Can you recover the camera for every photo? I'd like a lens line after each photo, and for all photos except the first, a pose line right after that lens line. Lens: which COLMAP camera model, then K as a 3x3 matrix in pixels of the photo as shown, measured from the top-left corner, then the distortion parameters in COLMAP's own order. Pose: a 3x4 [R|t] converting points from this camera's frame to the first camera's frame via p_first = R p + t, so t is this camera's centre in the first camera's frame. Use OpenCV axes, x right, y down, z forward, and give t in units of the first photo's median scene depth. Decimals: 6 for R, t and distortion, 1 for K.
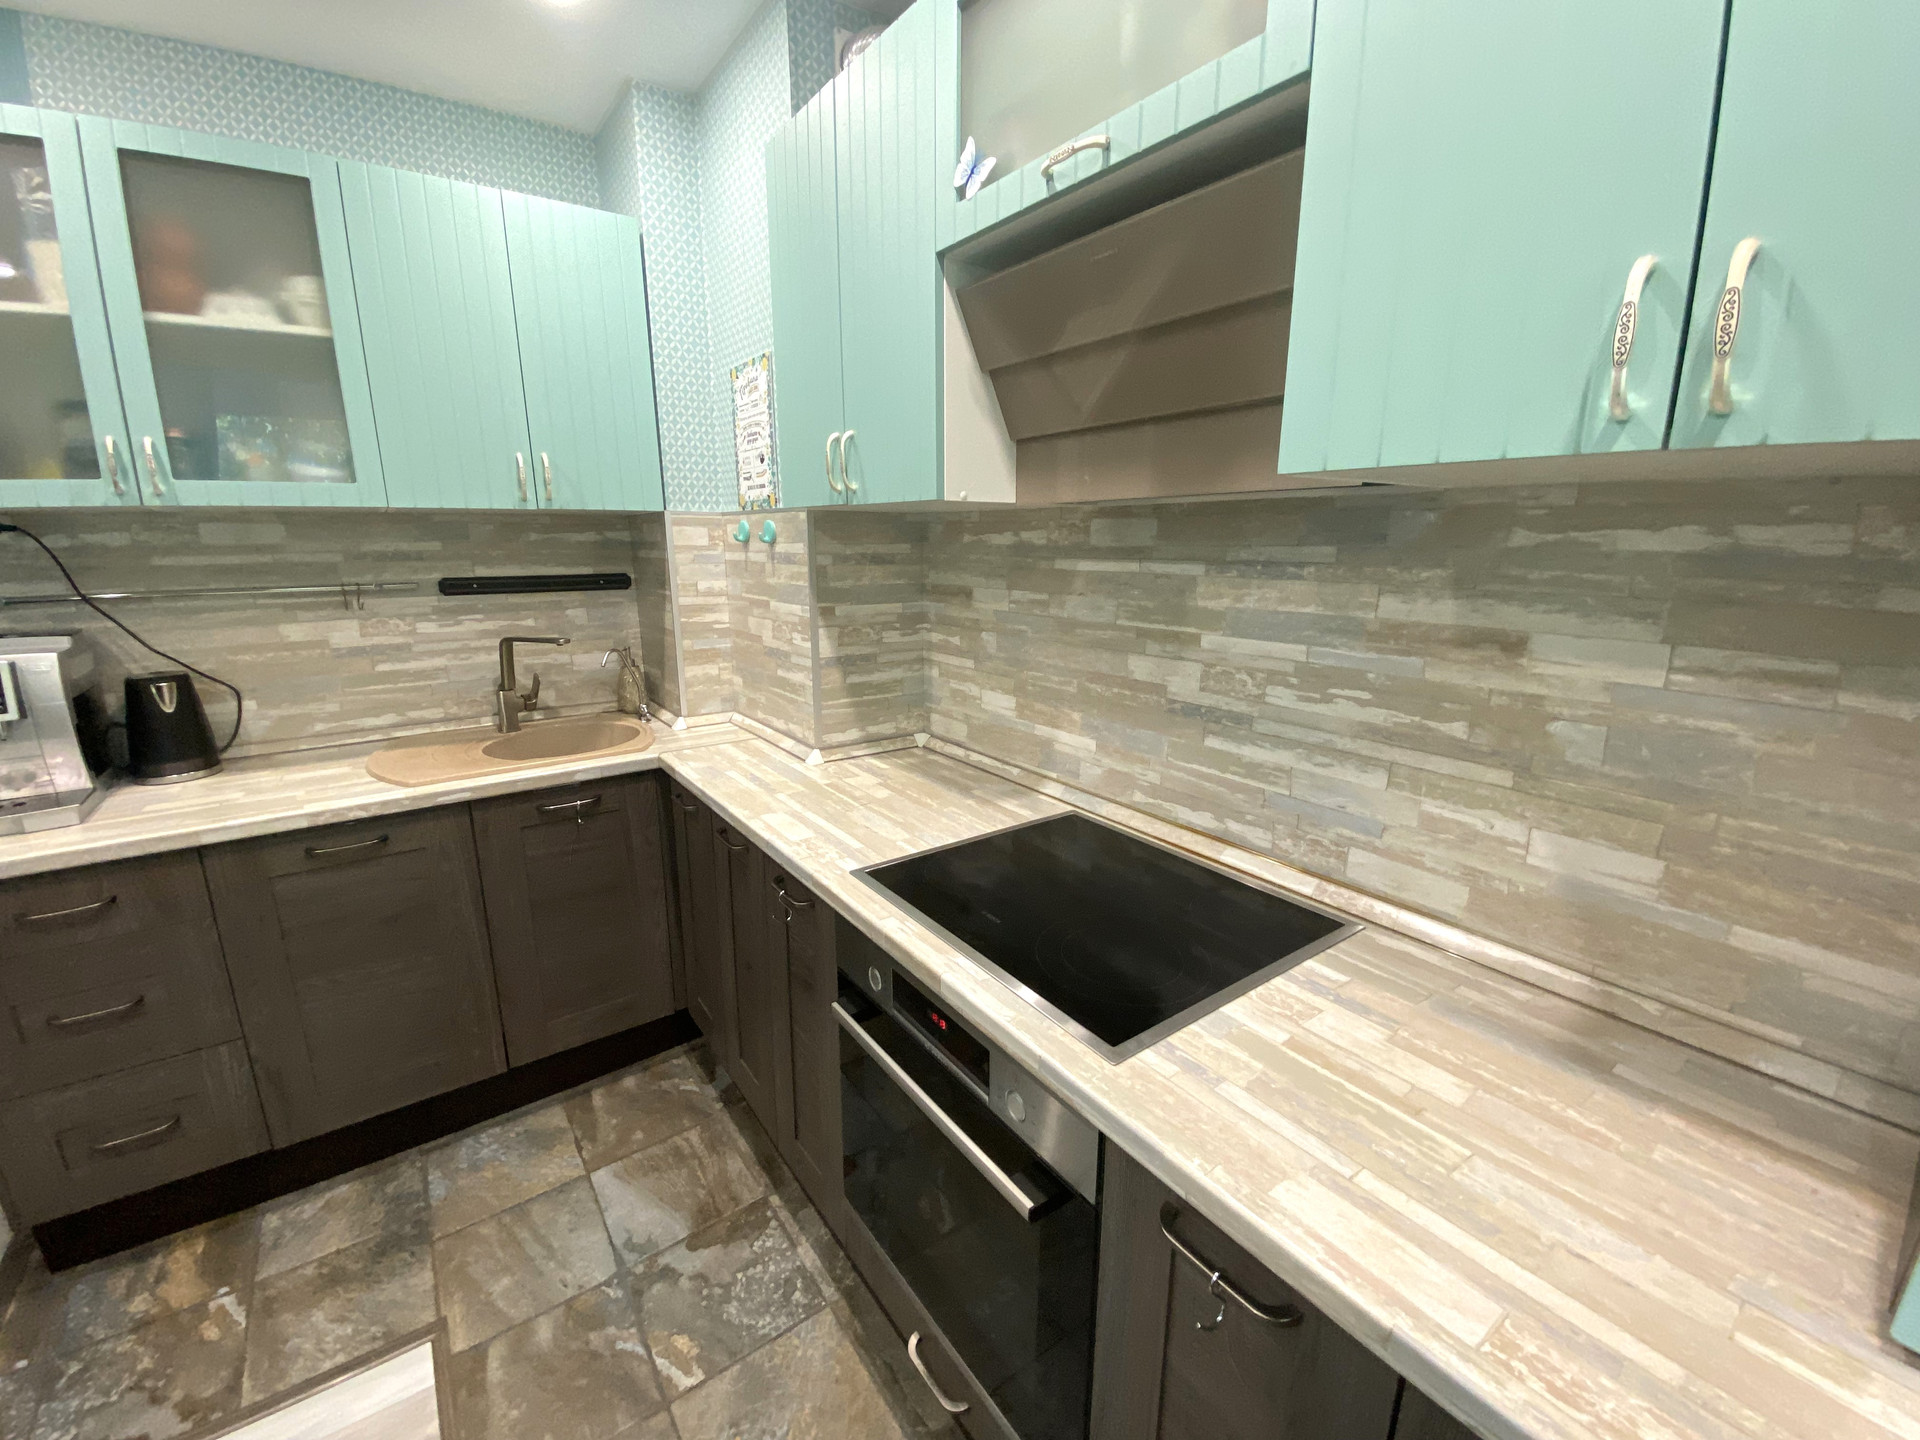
lens RADIAL K [[778.5, 0, 954.1], [0, 778.5, 722.6], [0, 0, 1]] dist [0.018201, -0.018364]
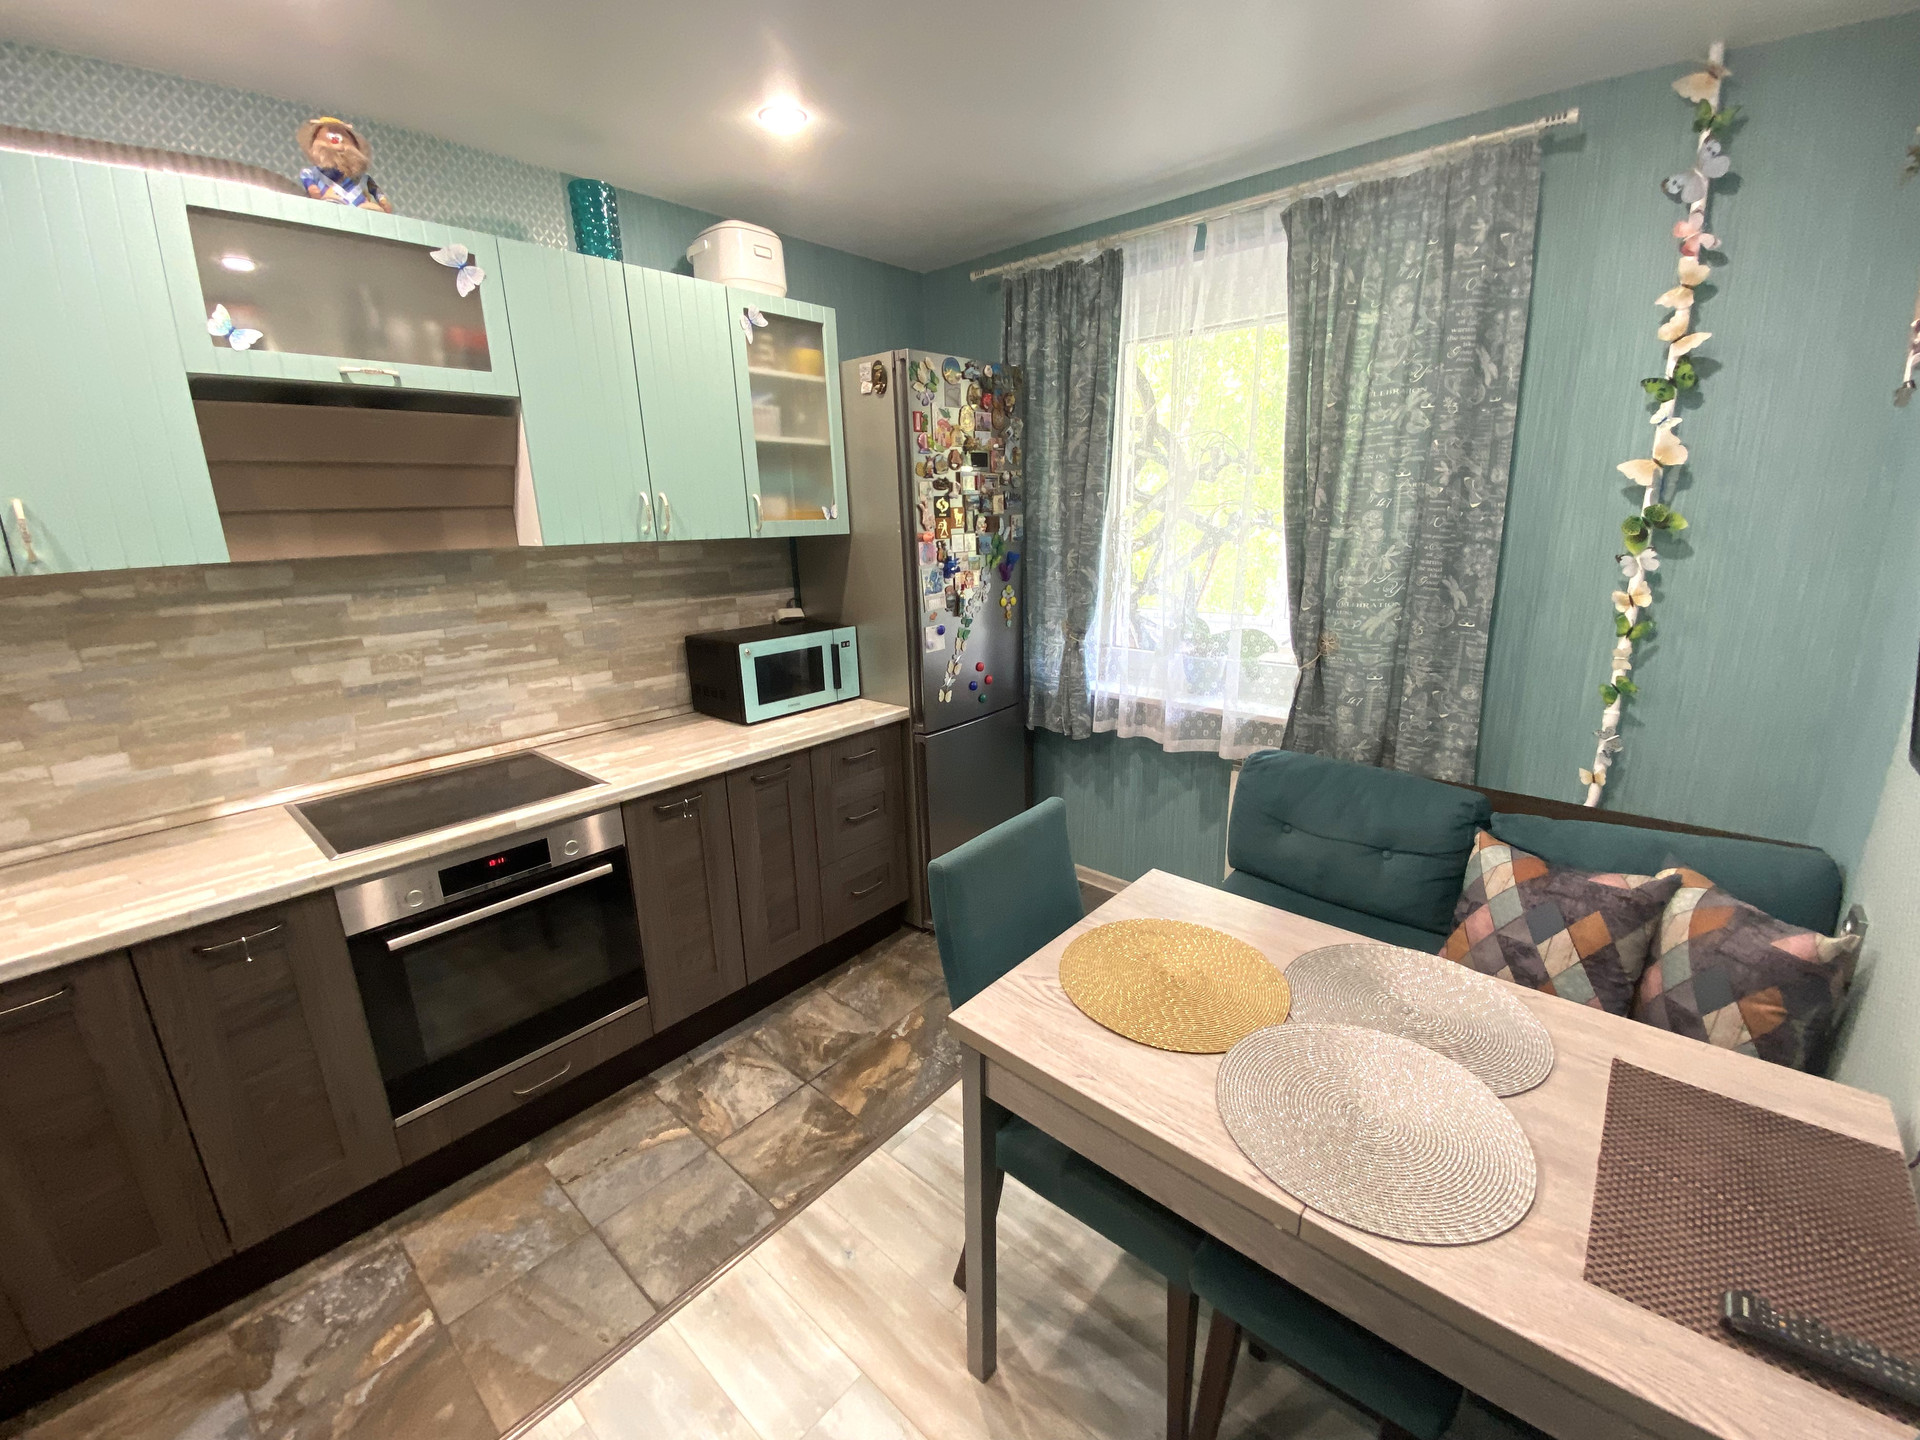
lens RADIAL K [[778.5, 0, 940.8], [0, 778.5, 723.6], [0, 0, 1]] dist [0.018201, -0.018364]
pose [[-0.193810, -0.259020, 0.946227, -1.406478], [0.251220, 0.919252, 0.303092, -0.140087], [-0.948328, 0.296453, -0.113089, 0.143969]]
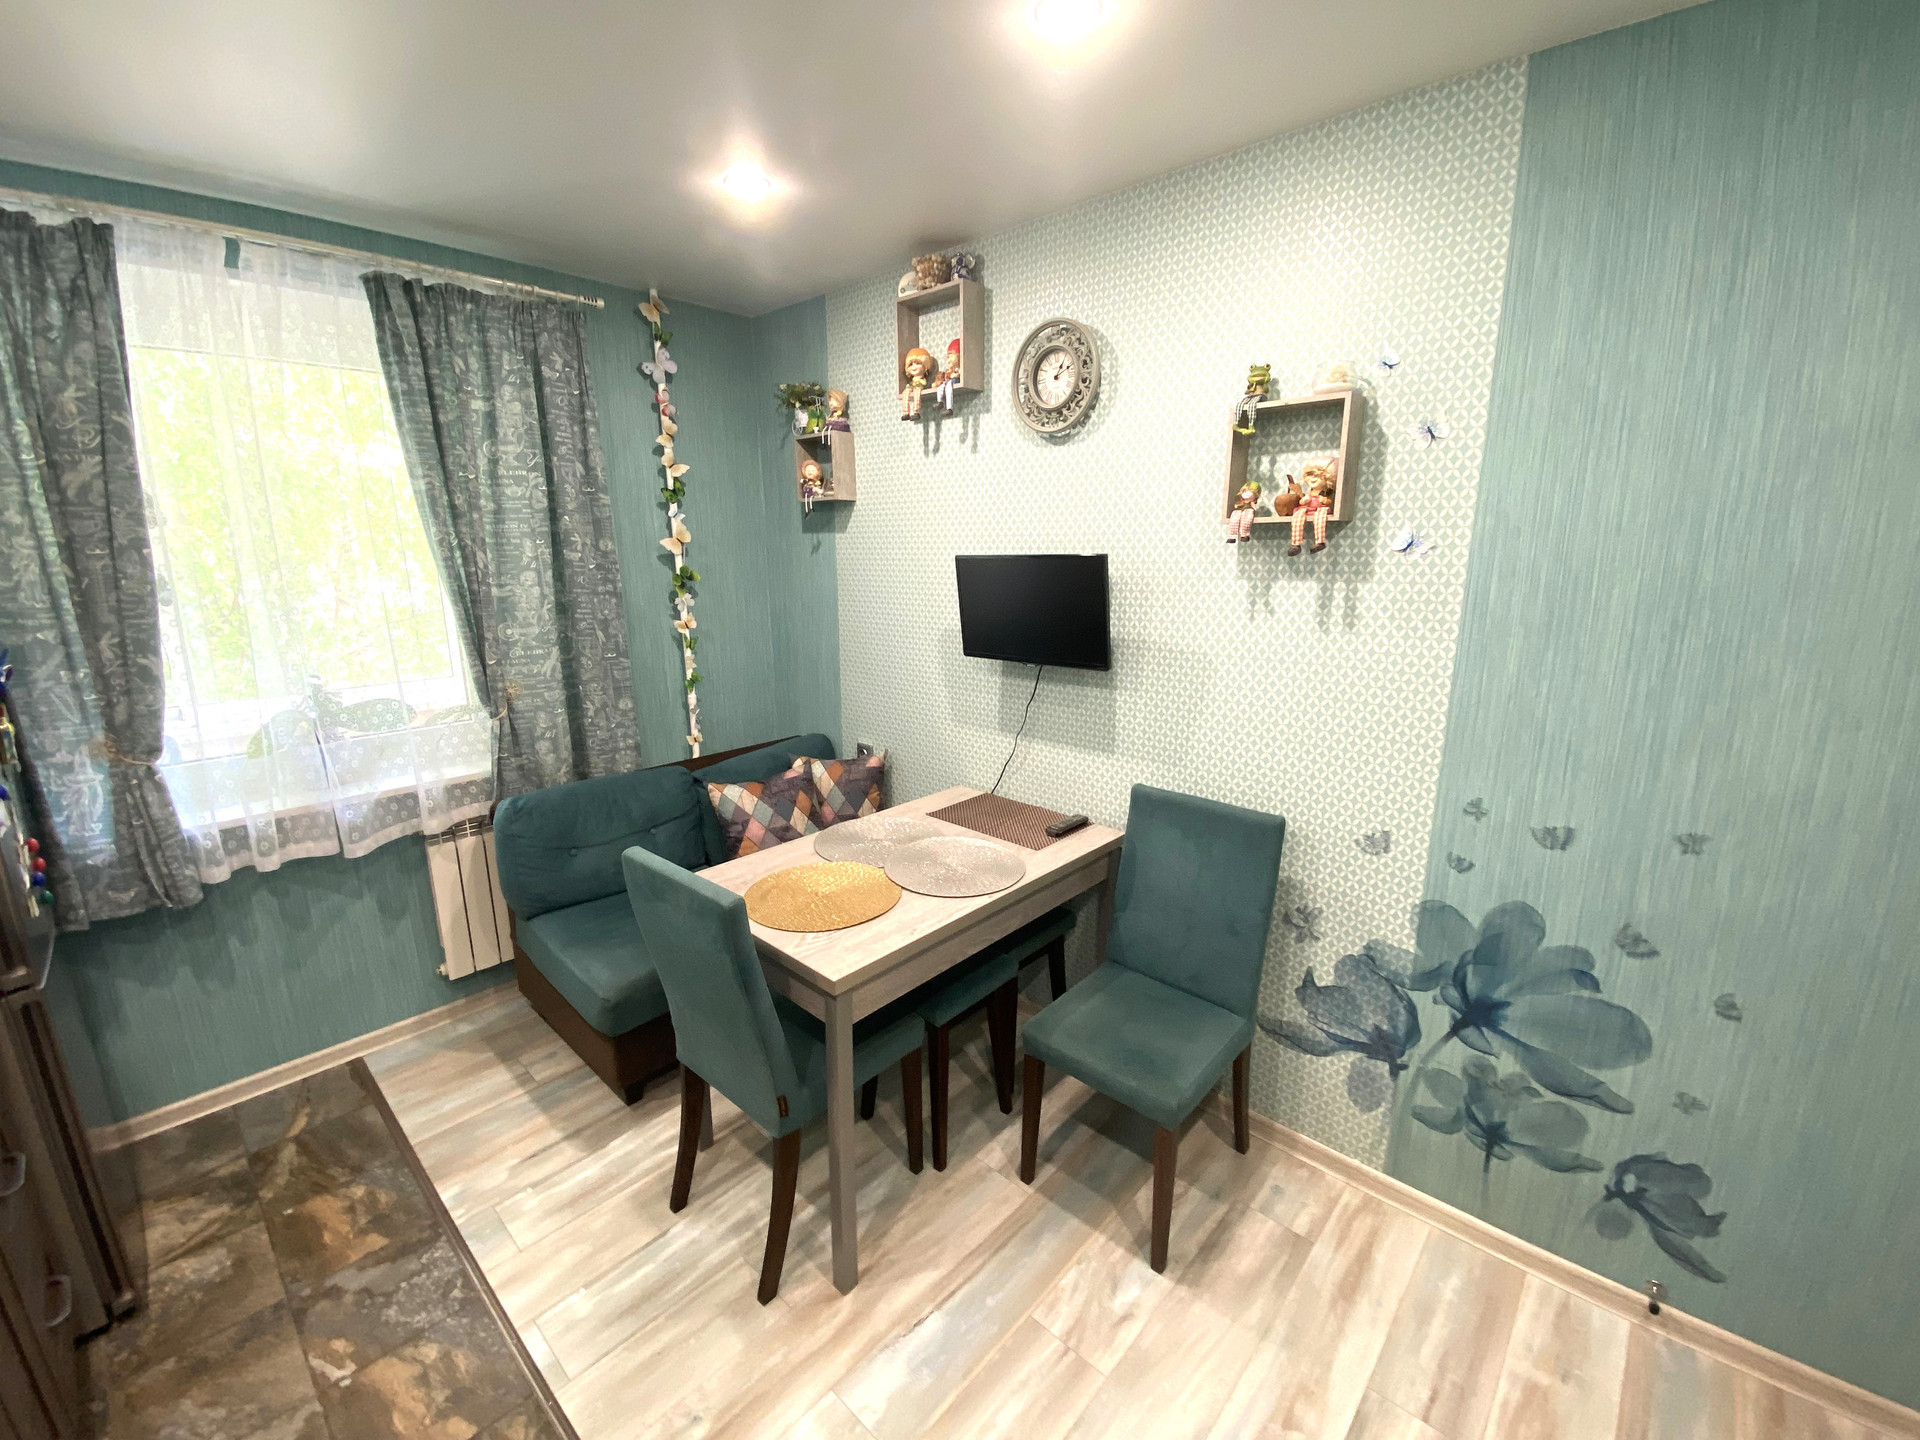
lens RADIAL K [[778.5, 0, 977.1], [0, 778.5, 724.5], [0, 0, 1]] dist [0.018201, -0.018364]
pose [[-0.979044, 0.047354, -0.198066, -0.605728], [-0.045153, 0.897907, 0.437863, -0.372432], [0.198579, 0.437631, -0.876953, 1.014153]]
